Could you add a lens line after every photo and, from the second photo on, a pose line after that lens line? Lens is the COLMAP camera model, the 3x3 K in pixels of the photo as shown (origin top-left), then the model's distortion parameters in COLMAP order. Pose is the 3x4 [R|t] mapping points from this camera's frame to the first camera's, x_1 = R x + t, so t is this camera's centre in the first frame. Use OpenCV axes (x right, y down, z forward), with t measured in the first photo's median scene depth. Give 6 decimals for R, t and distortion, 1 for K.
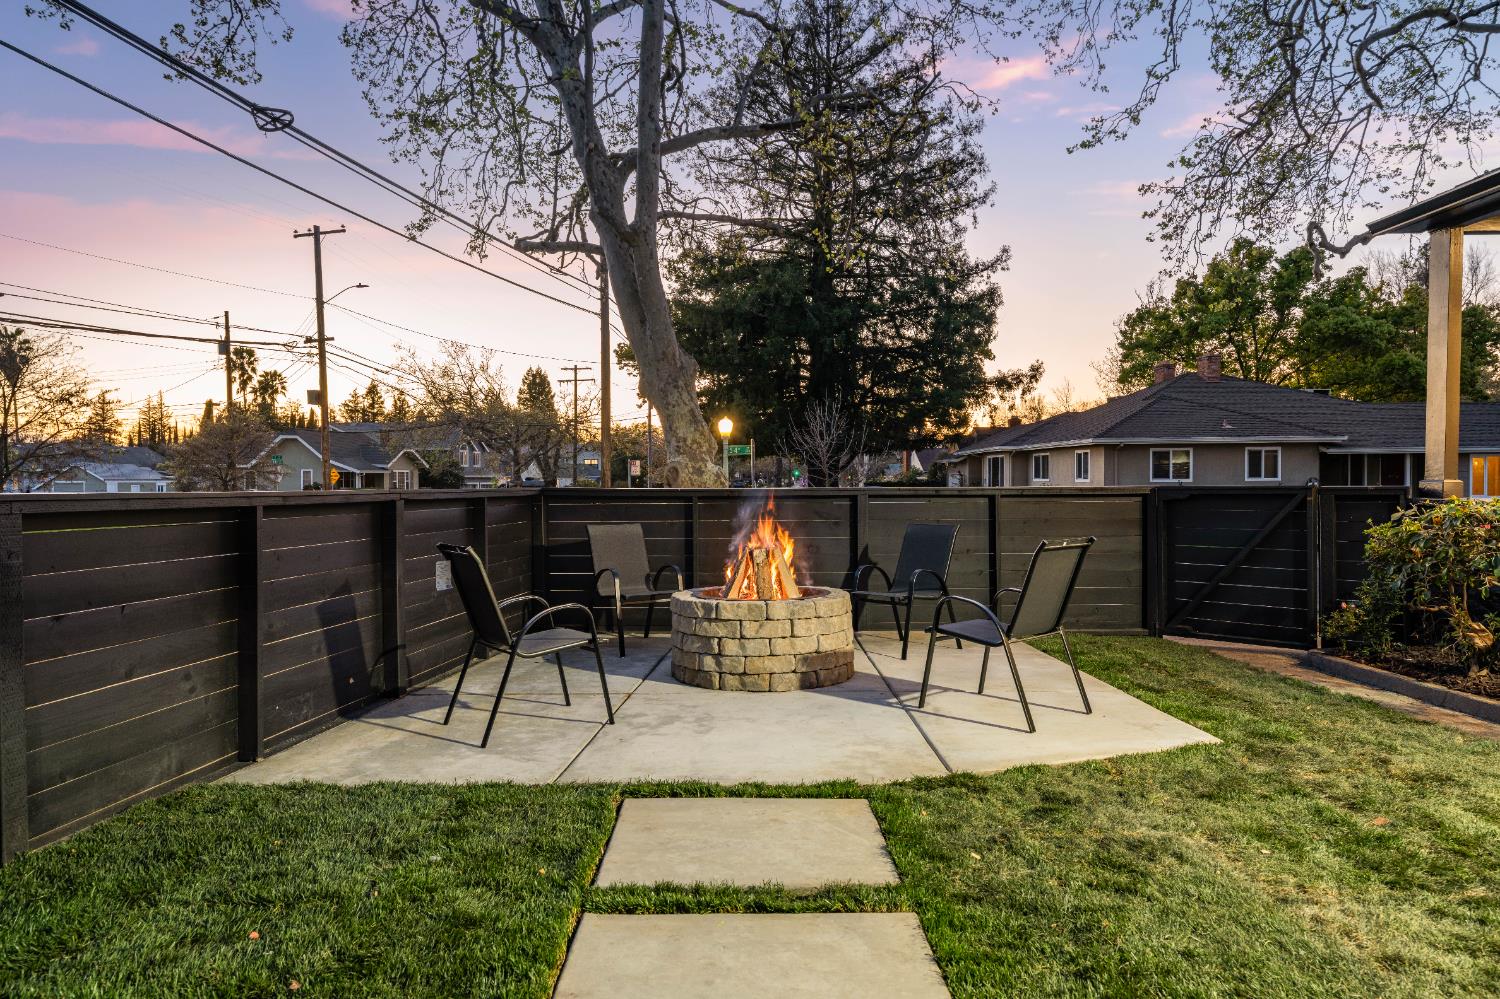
lens RADIAL K [[929.0, 0, 750.0], [0, 929.0, 499.5], [0, 0, 1]] dist [0.000933, 0.000657]
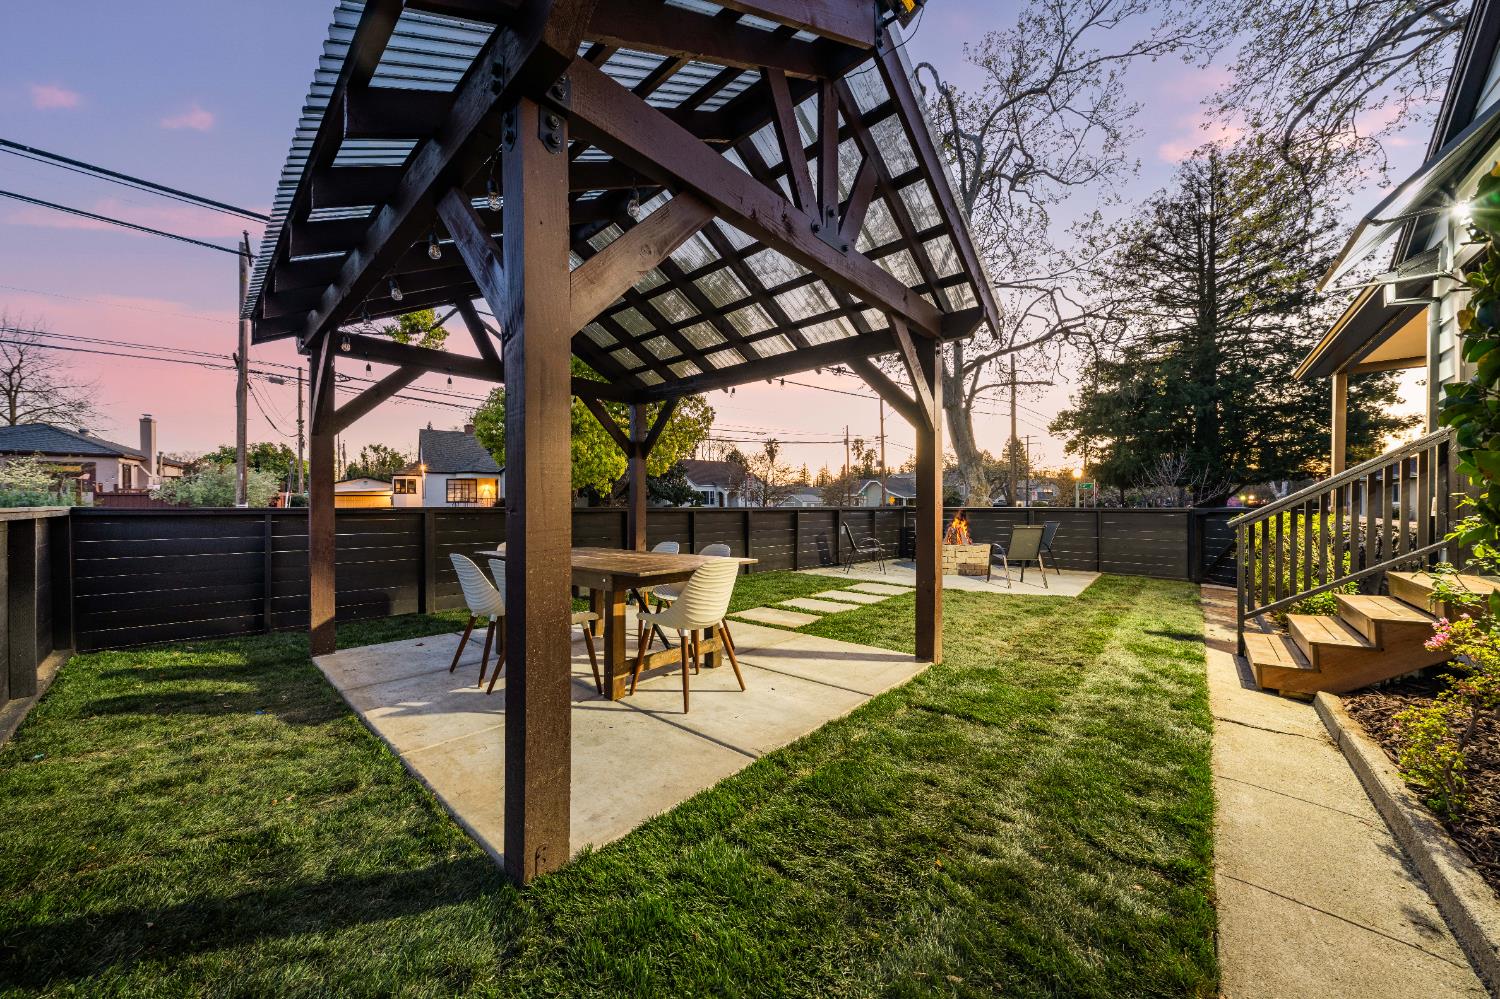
lens RADIAL K [[513.7, 0, 750.0], [0, 513.7, 499.5], [0, 0, 1]] dist [-0.000111, -0.000002]
pose [[0.753159, -0.003022, -0.657831, 0.068985], [-0.012891, 0.999730, -0.019352, 0.000340], [0.657712, 0.023055, 0.752917, -0.074113]]
